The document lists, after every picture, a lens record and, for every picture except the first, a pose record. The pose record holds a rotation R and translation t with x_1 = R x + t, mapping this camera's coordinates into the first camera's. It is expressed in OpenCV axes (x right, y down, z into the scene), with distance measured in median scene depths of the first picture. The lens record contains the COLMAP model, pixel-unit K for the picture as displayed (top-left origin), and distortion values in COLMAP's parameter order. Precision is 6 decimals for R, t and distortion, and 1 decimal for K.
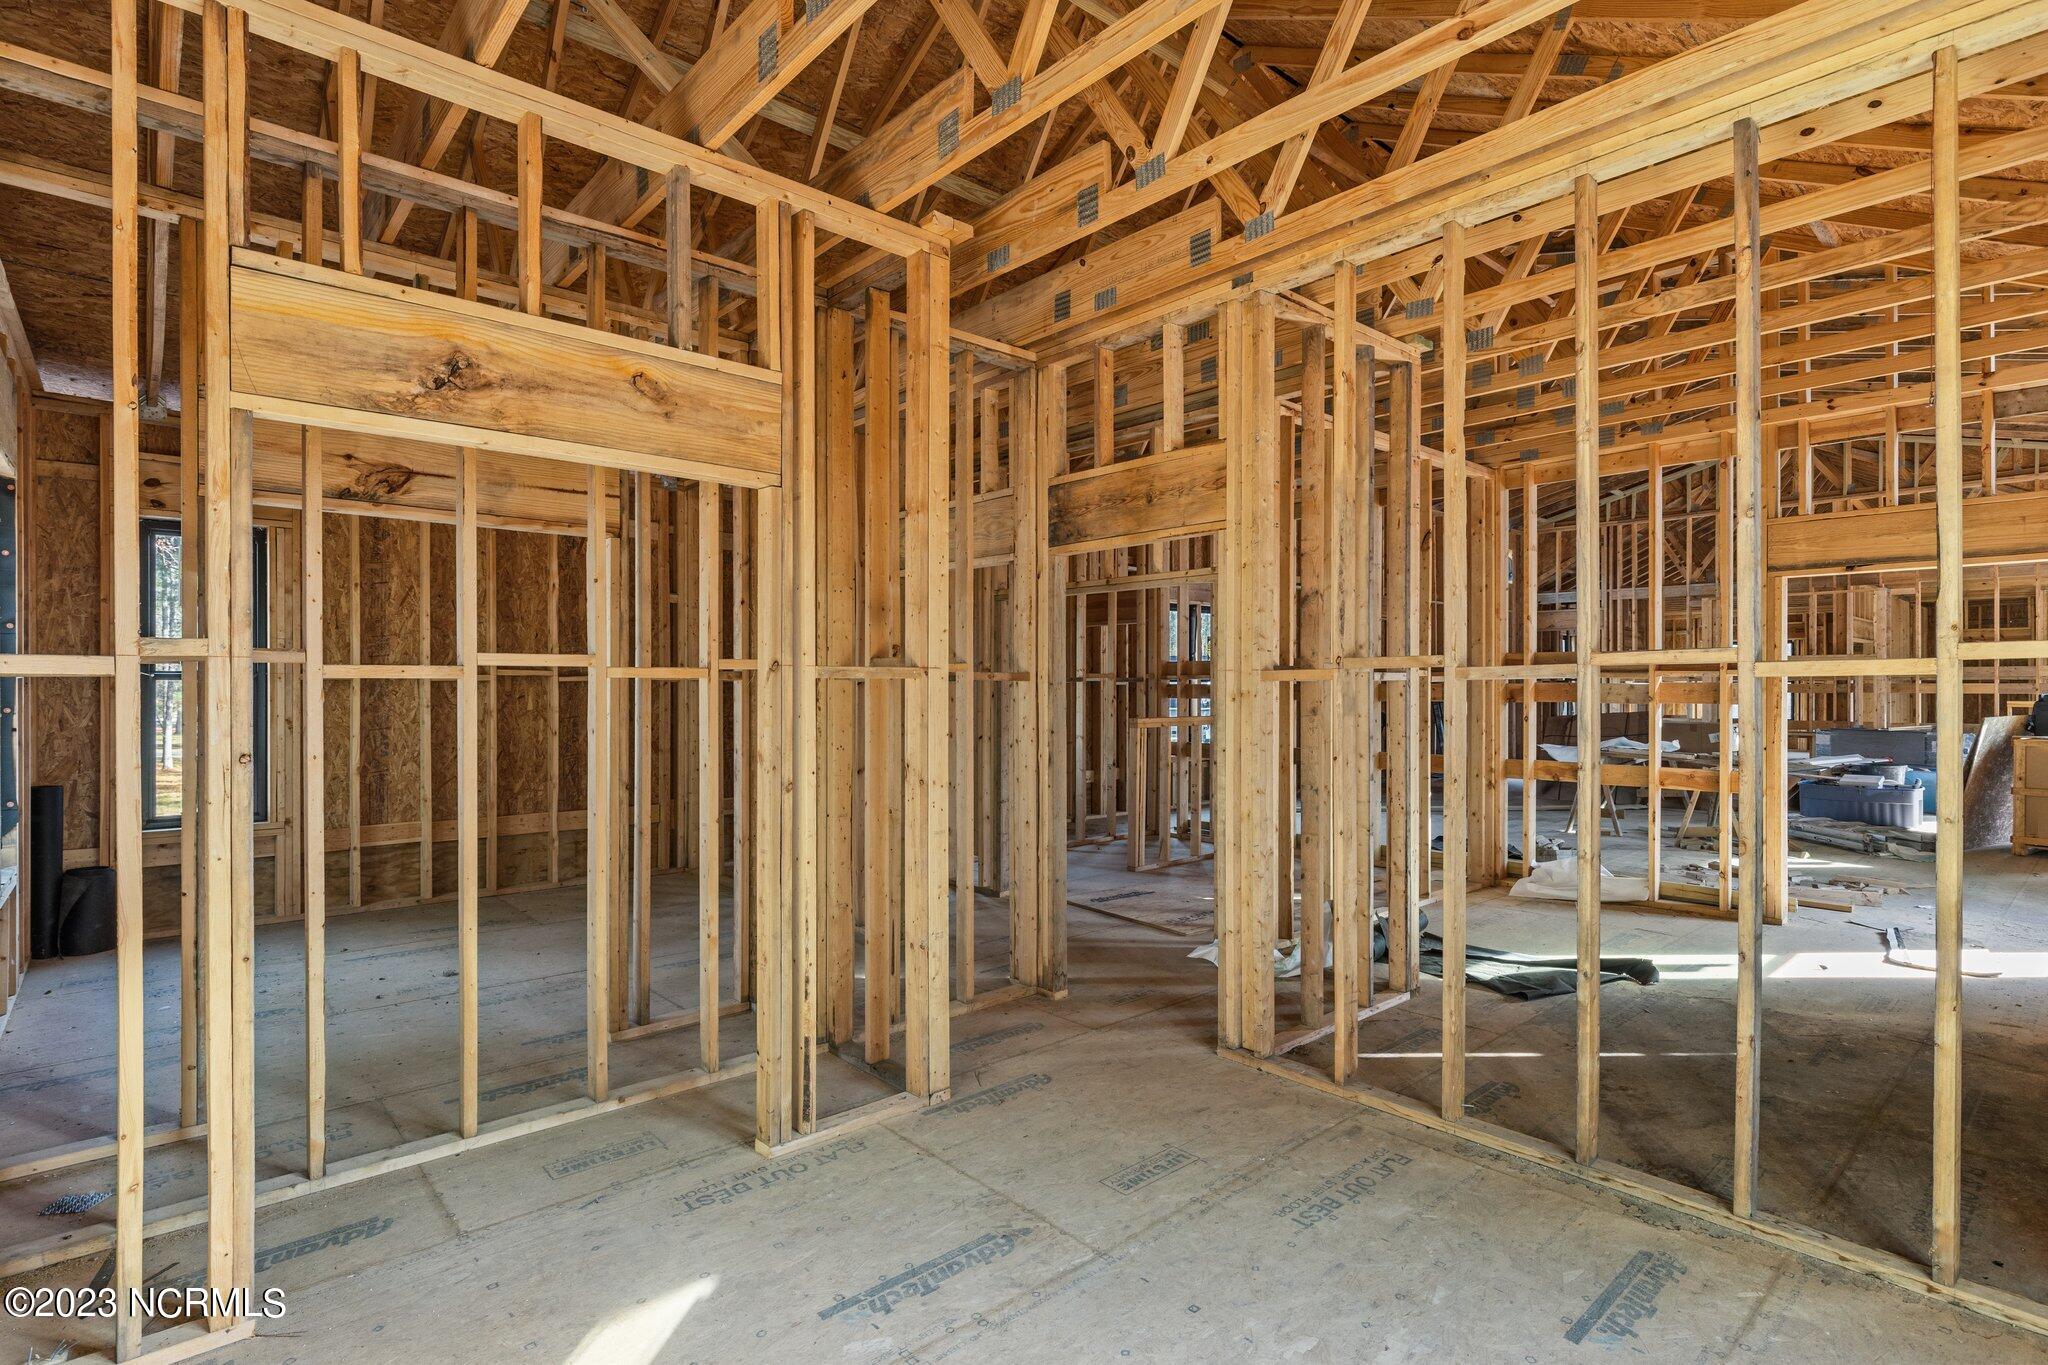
lens RADIAL K [[1015.1, 0, 1021.1], [0, 1015.1, 685.0], [0, 0, 1]] dist [-0.002775, -0.000099]
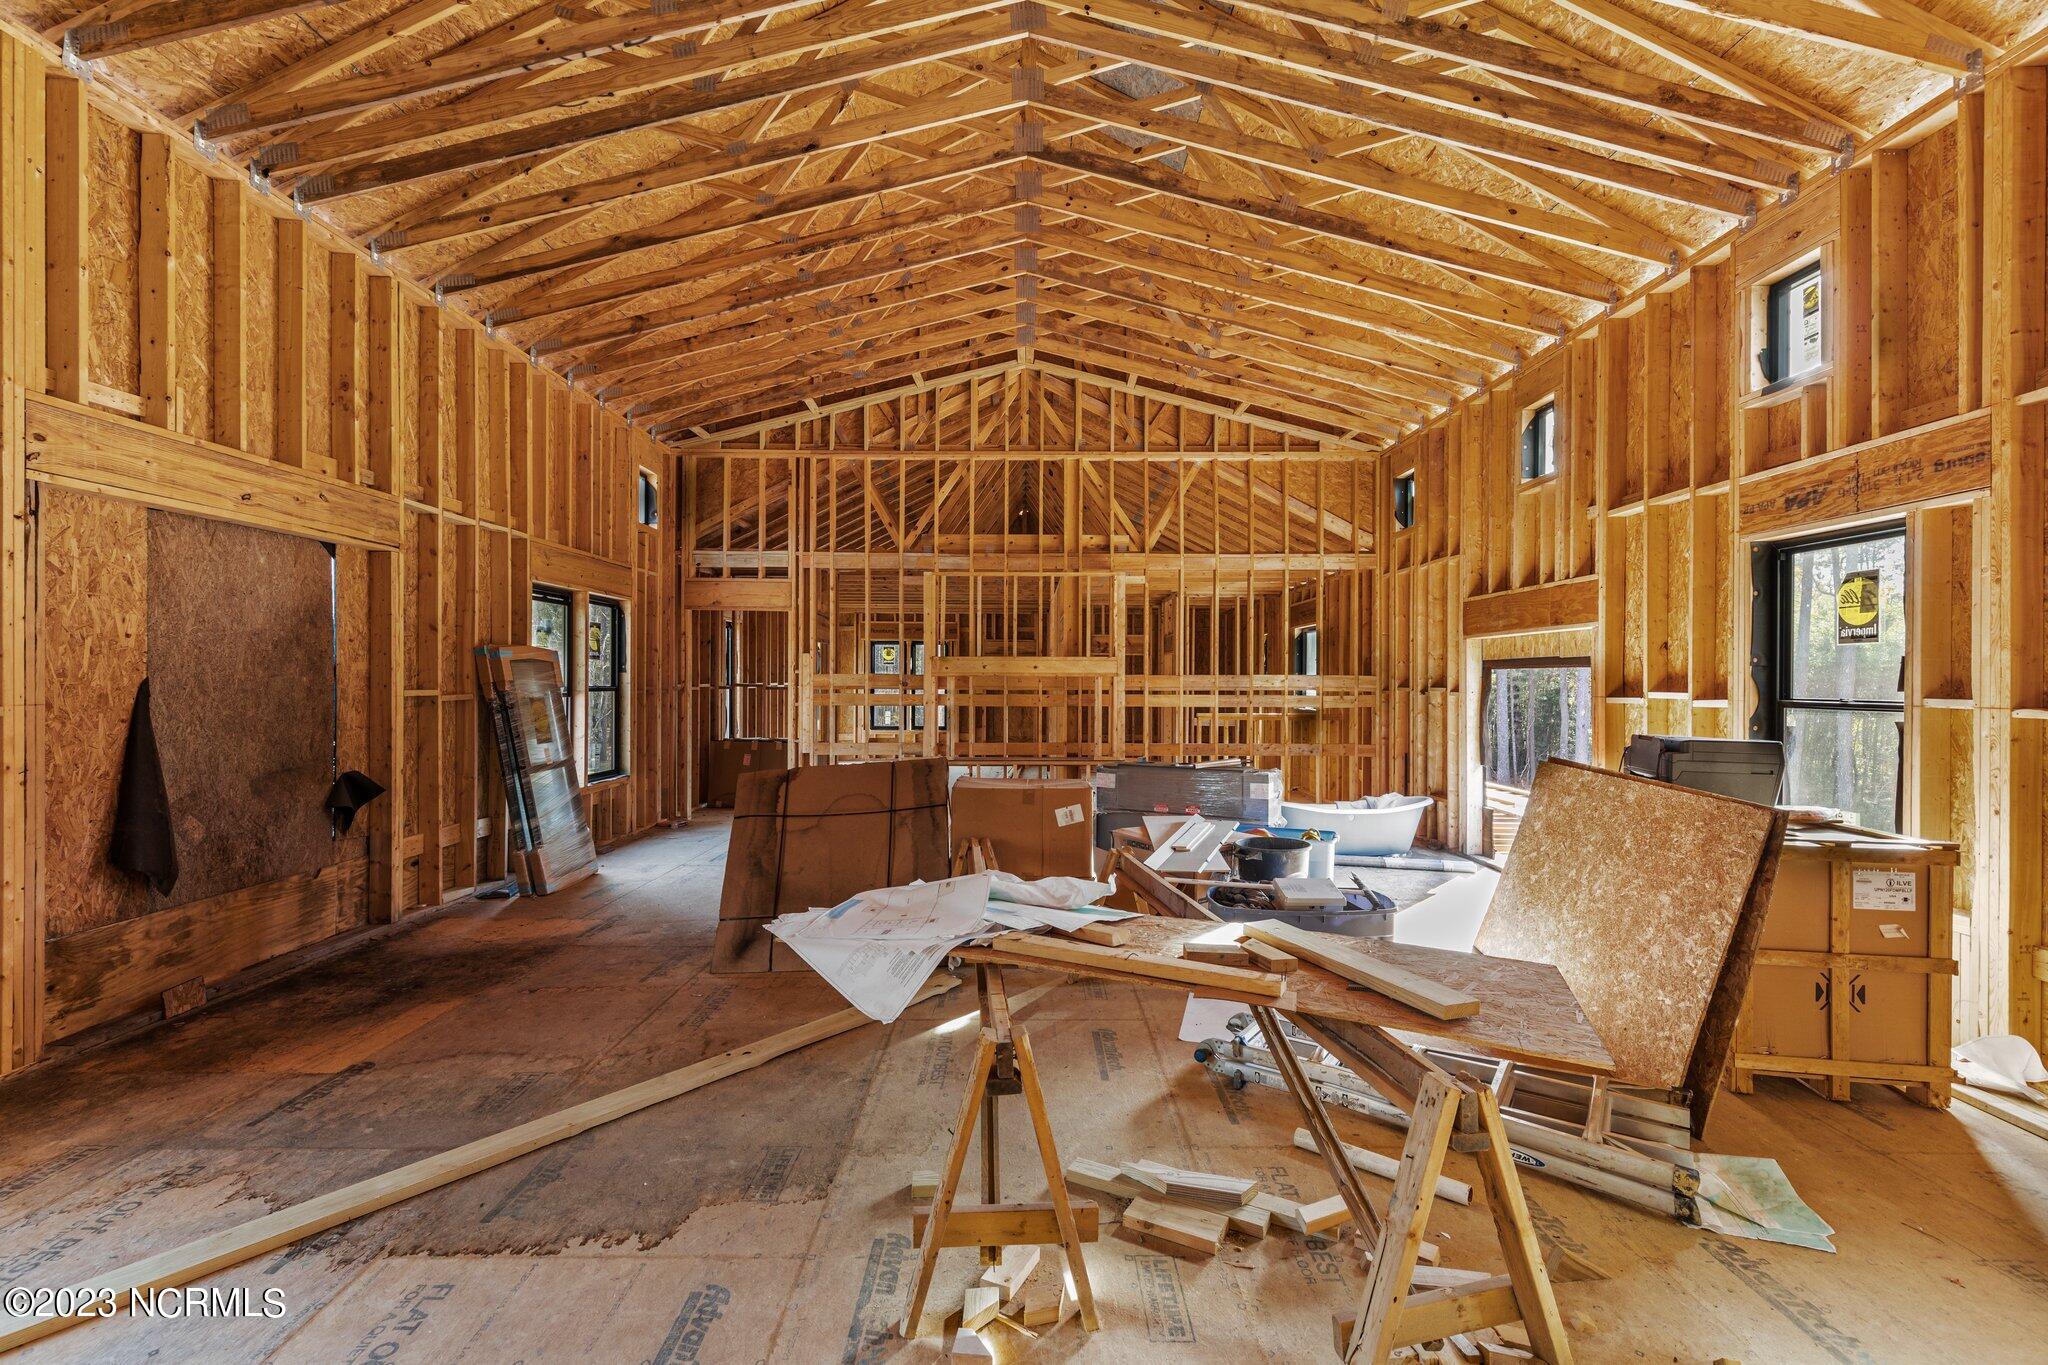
lens RADIAL K [[909.4, 0, 1037.7], [0, 909.4, 686.5], [0, 0, 1]] dist [-0.000361, -0.000065]
pose [[0.664445, 0.001223, 0.747336, 0.242630], [0.000429, 0.999998, -0.002018, -0.006178], [-0.747337, 0.001661, 0.664443, 0.495358]]
